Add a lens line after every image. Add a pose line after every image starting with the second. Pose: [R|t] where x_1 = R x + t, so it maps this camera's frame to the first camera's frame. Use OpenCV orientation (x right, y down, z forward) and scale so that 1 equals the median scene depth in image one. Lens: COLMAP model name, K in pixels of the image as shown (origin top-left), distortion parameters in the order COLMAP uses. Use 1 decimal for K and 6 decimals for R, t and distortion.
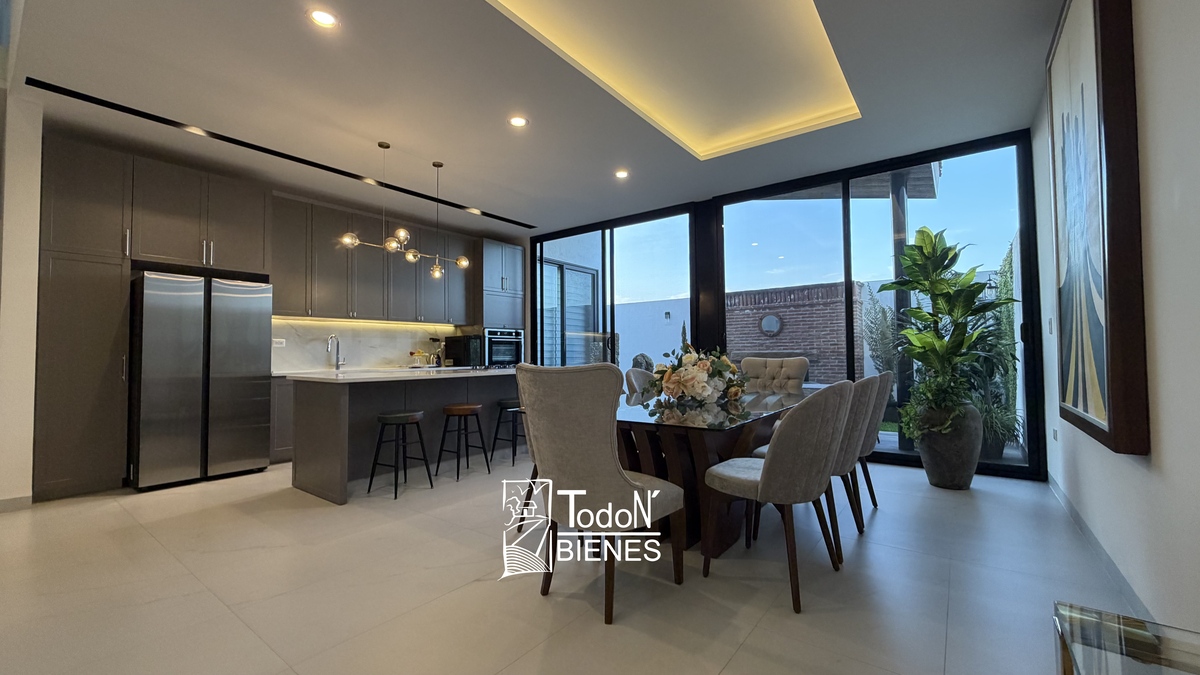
lens RADIAL K [[477.8, 0, 598.1], [0, 477.8, 338.2], [0, 0, 1]] dist [-0.000212, 0.000220]
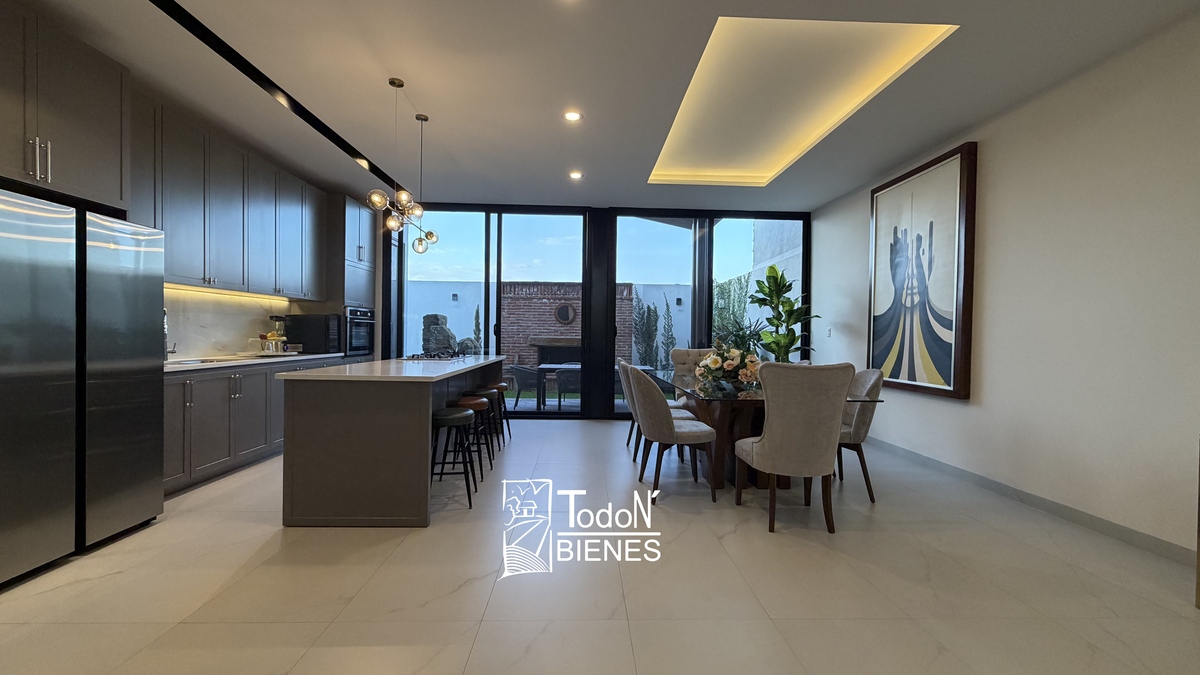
lens RADIAL K [[477.8, 0, 598.1], [0, 477.8, 338.2], [0, 0, 1]] dist [-0.000212, 0.000220]
pose [[0.776294, 0.016792, 0.630147, -0.415894], [-0.045101, 0.998563, 0.028951, -0.009814], [-0.628756, -0.050895, 0.775936, 0.089340]]
